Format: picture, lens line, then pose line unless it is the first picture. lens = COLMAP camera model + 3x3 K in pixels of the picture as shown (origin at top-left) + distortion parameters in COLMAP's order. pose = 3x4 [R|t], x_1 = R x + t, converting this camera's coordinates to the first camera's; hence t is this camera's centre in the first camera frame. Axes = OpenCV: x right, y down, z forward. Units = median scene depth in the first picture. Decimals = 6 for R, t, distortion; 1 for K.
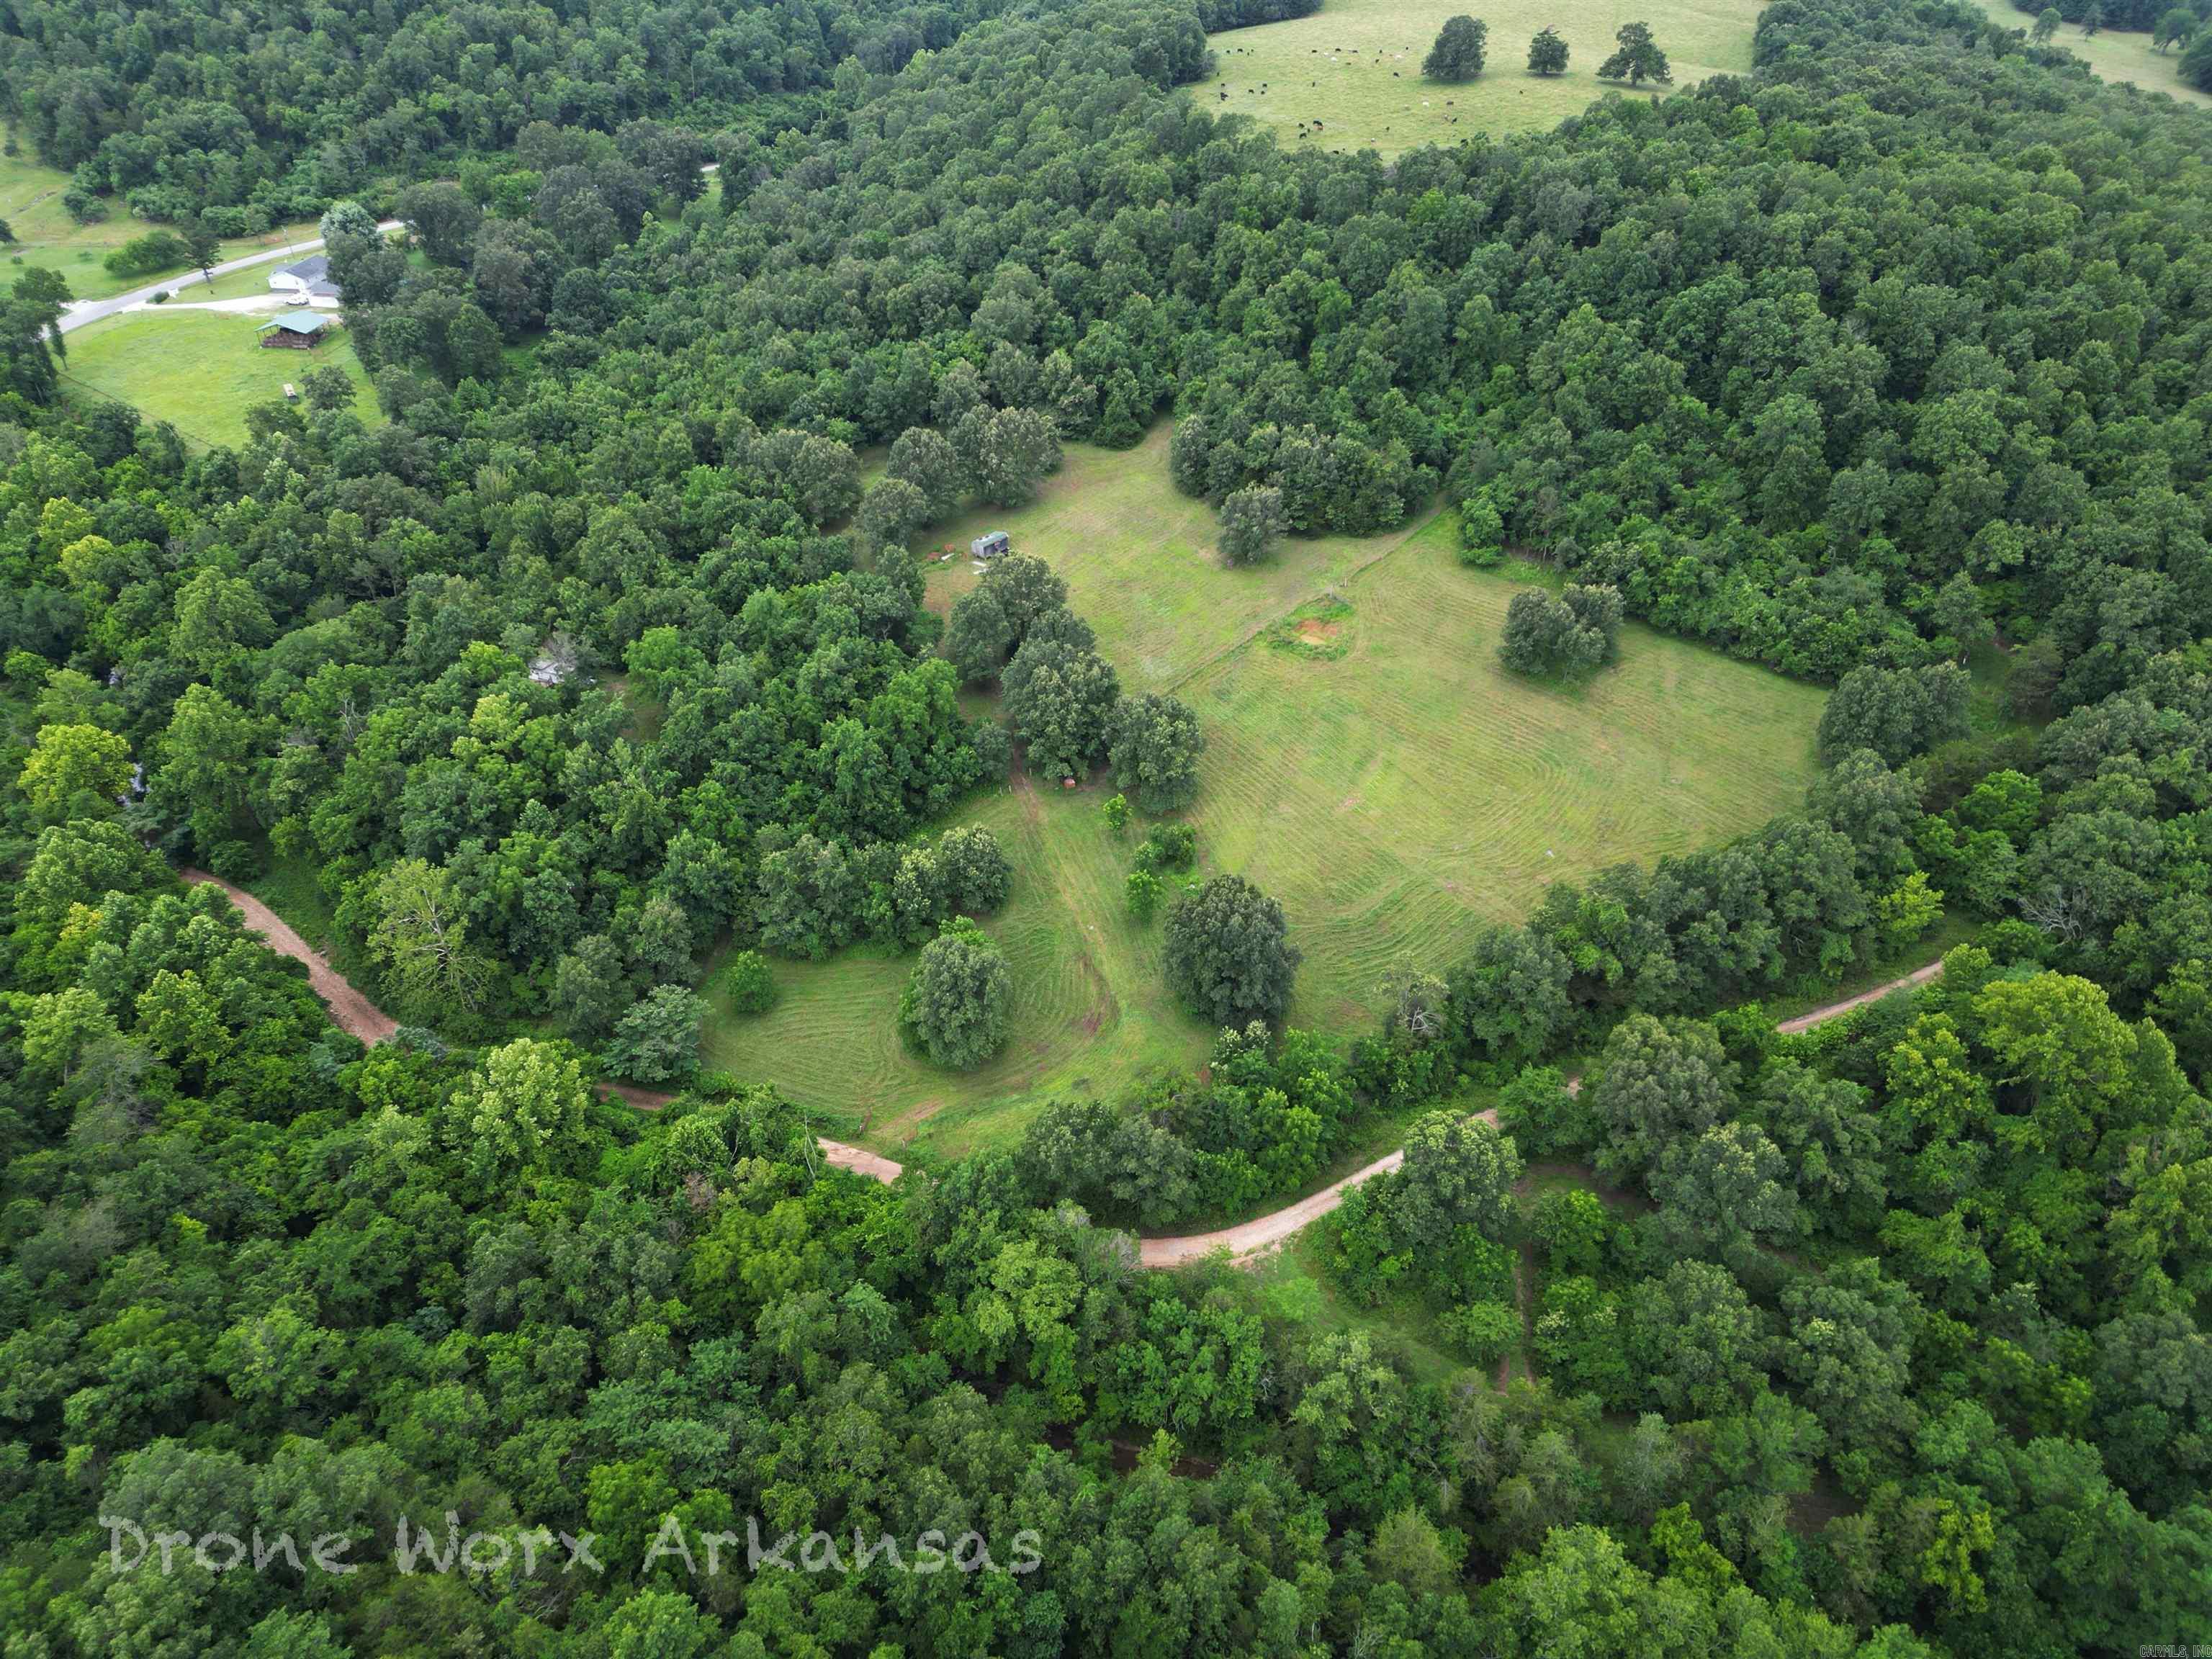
lens RADIAL K [[1569.2, 0, 1106.0], [0, 1569.2, 829.5], [0, 0, 1]] dist [0.062143, -0.050654]
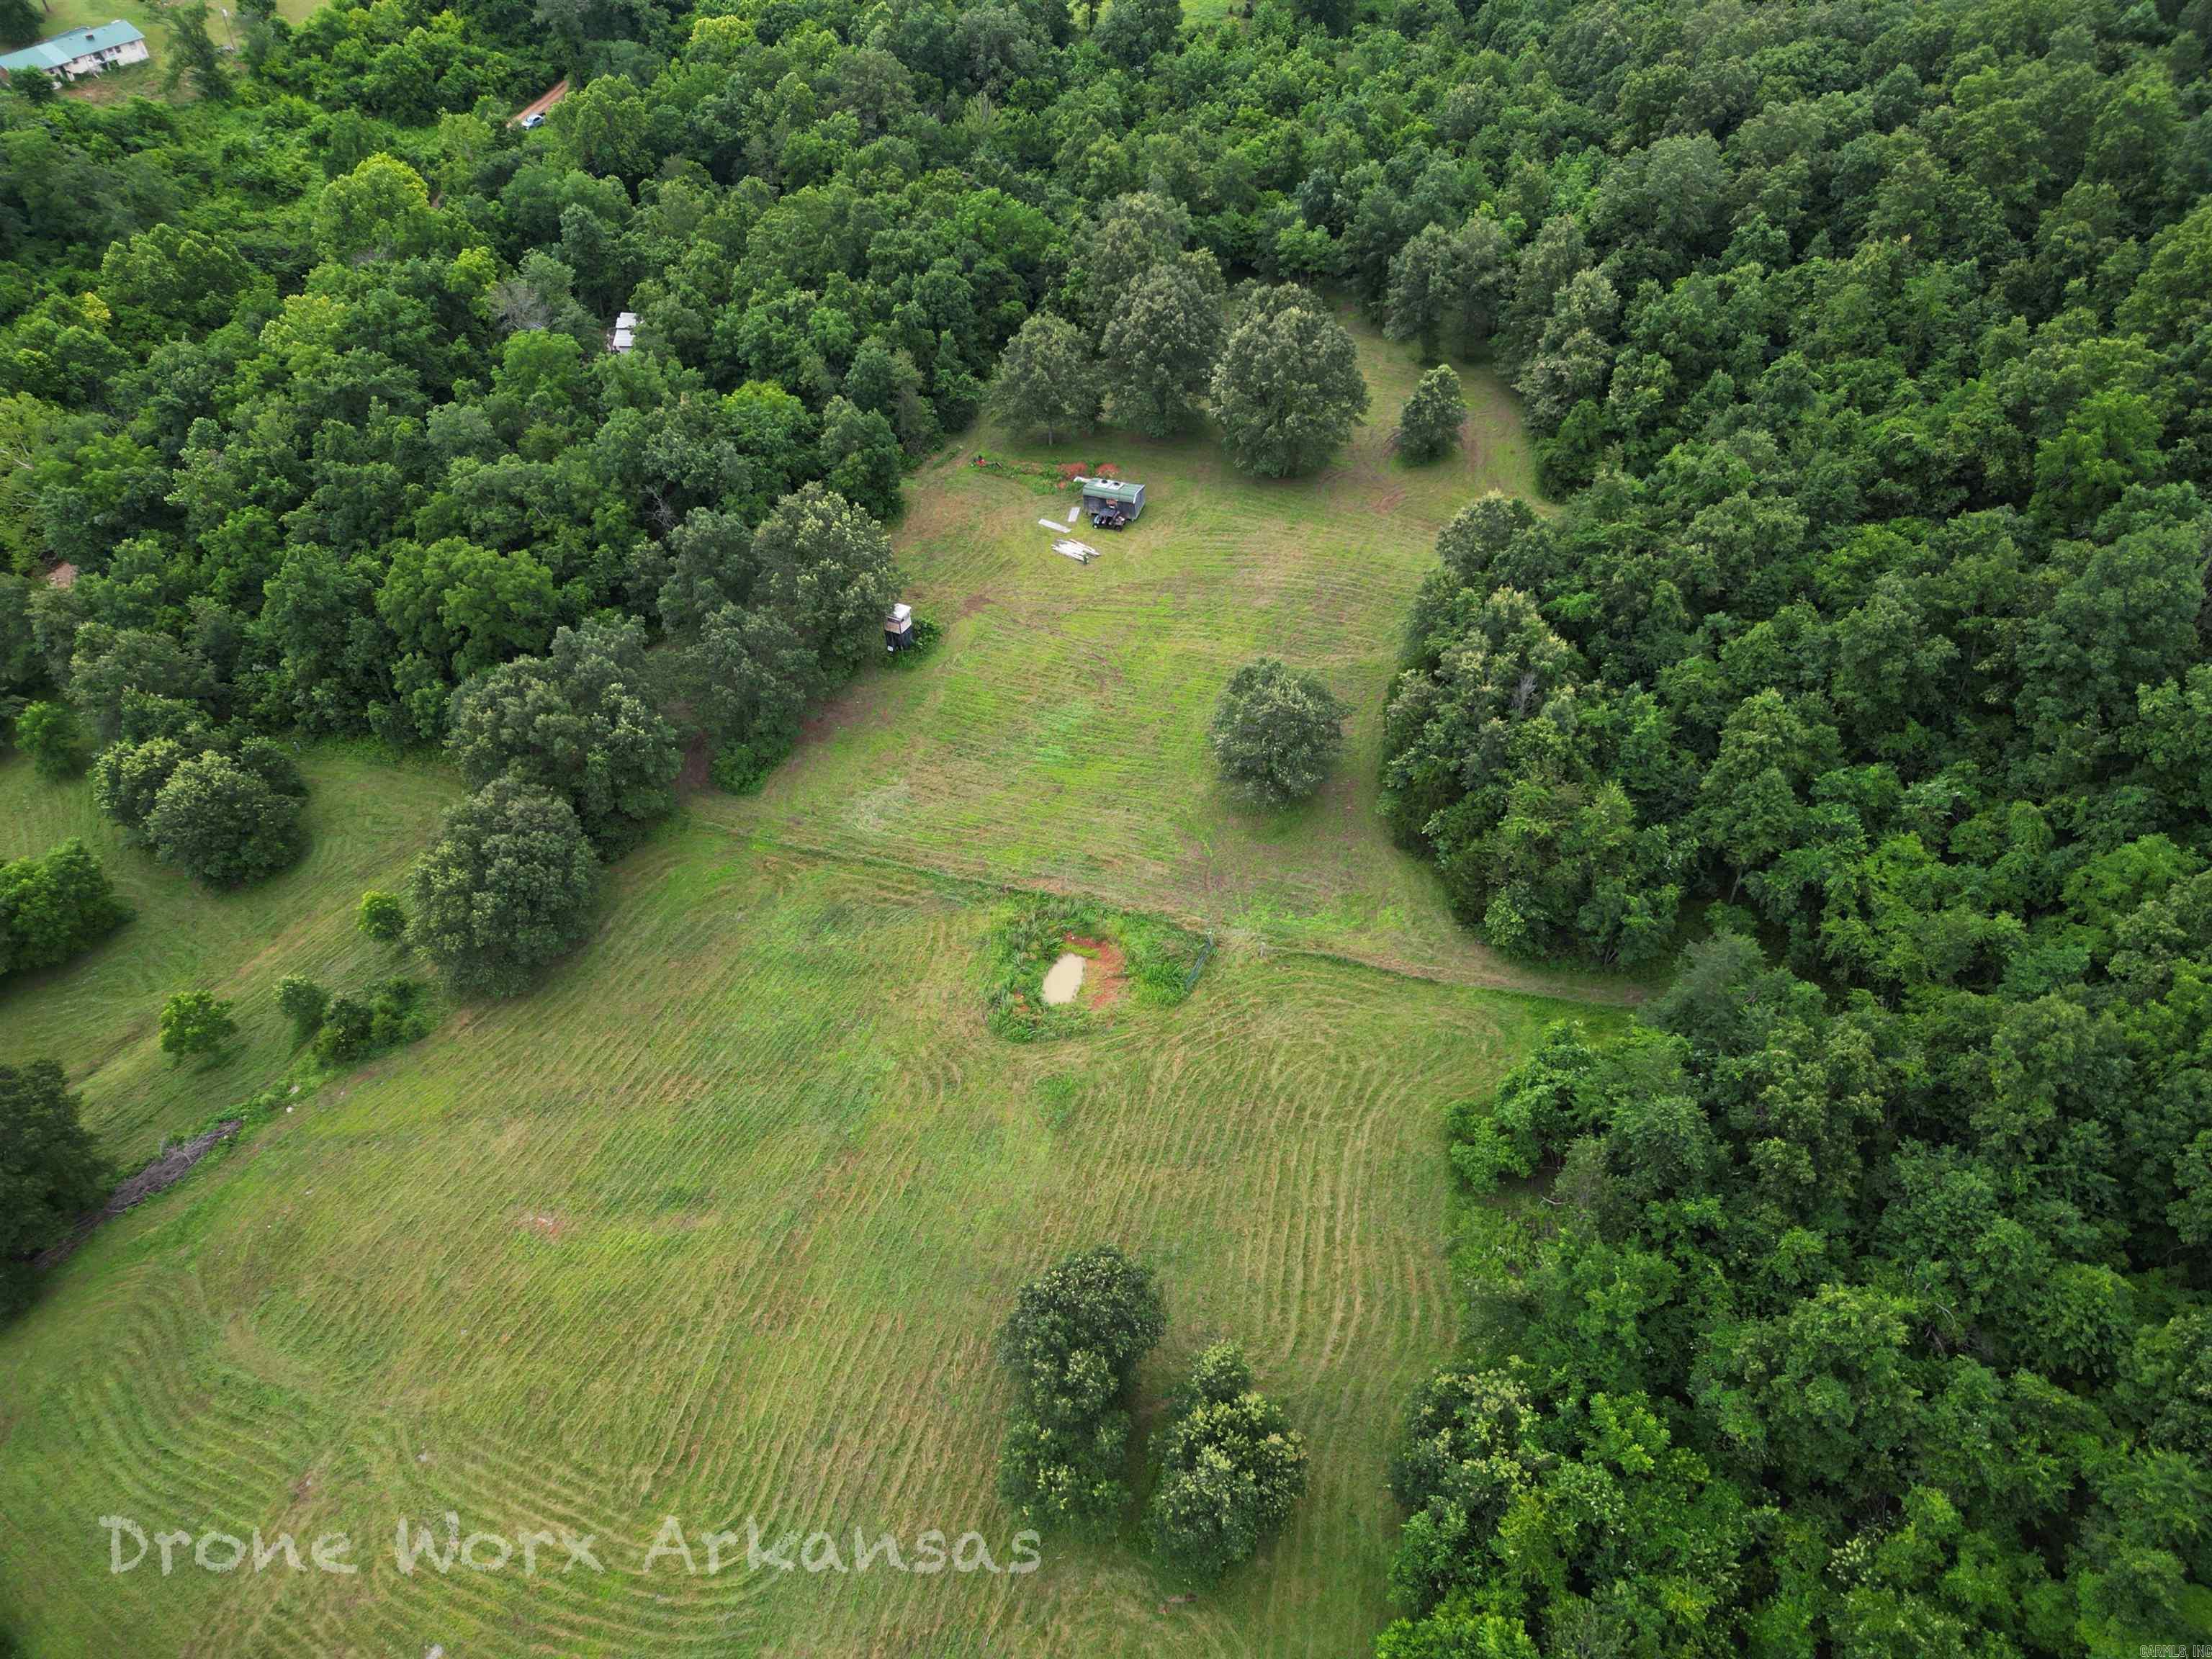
lens RADIAL K [[1569.2, 0, 1106.0], [0, 1569.2, 829.5], [0, 0, 1]] dist [0.062143, -0.050654]
pose [[0.421071, 0.647400, -0.635273, 0.429289], [-0.532078, 0.743525, 0.405047, -0.371699], [0.734570, 0.167461, 0.657544, 0.727785]]
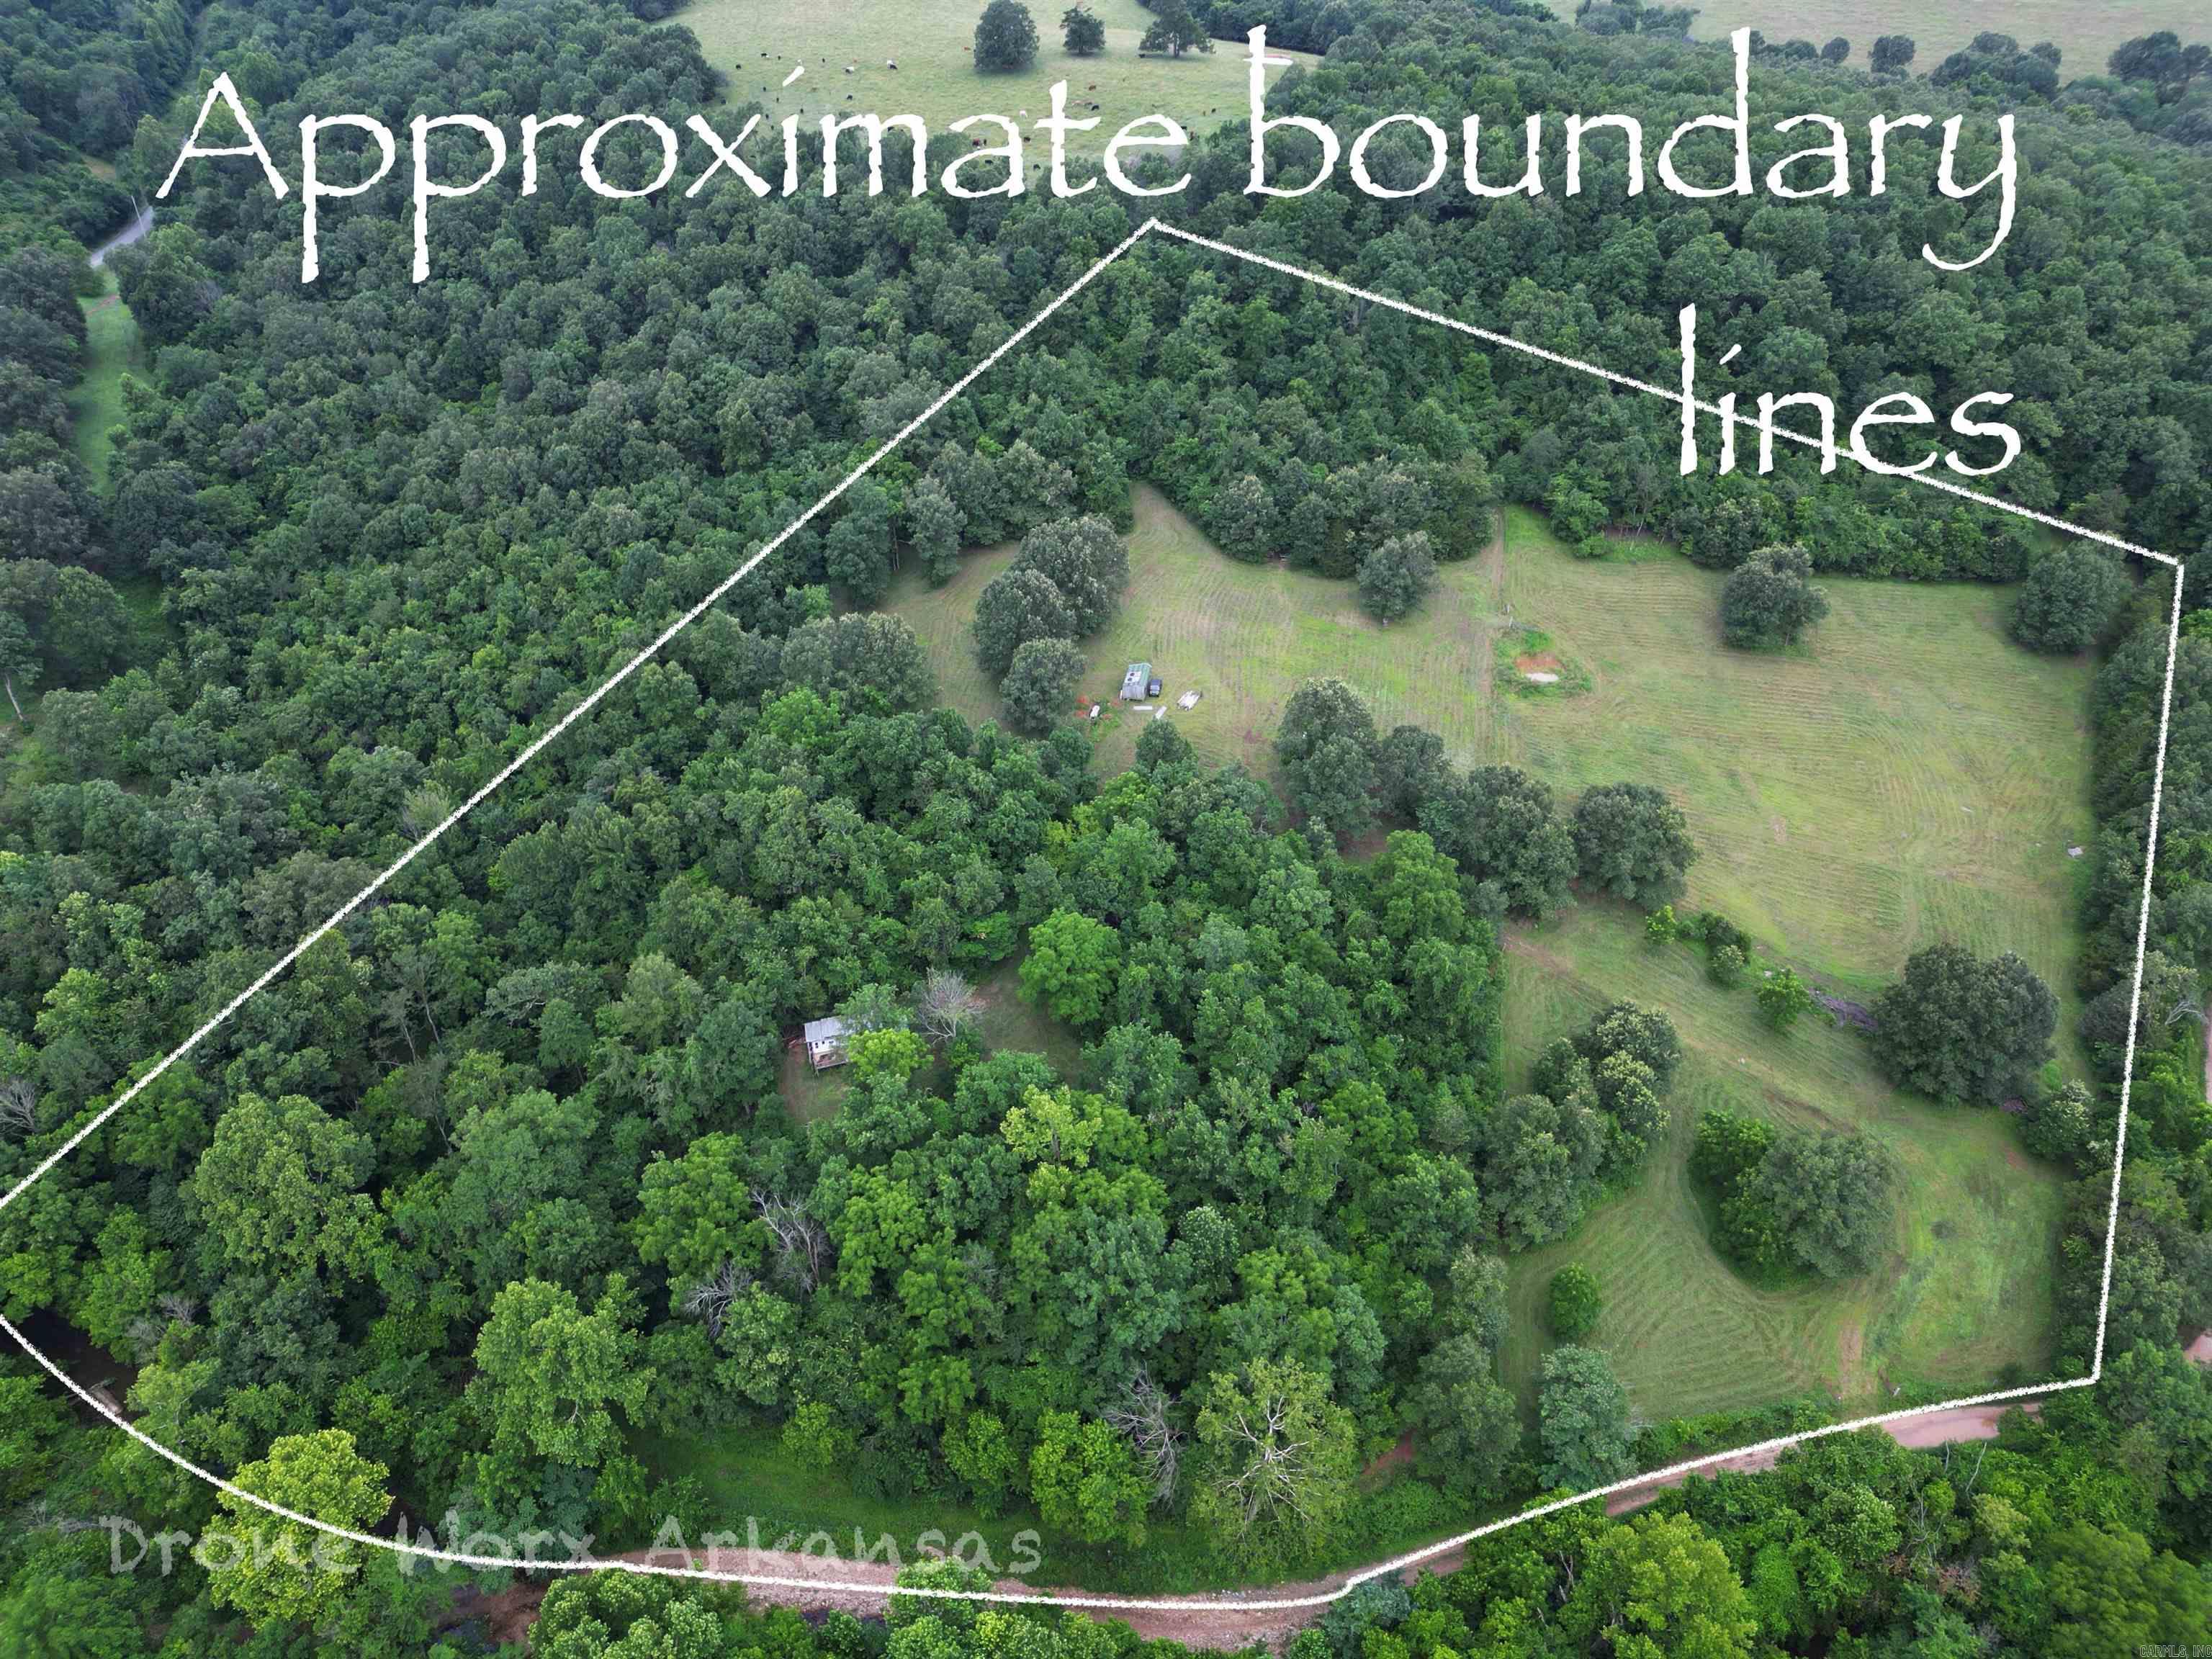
lens RADIAL K [[1596.2, 0, 1133.8], [0, 1596.2, 832.2], [0, 0, 1]] dist [0.062583, -0.006906]
pose [[0.804721, -0.331980, 0.492152, -0.584341], [0.327472, 0.939720, 0.098434, -0.217497], [-0.495163, 0.081955, 0.864926, 0.330888]]
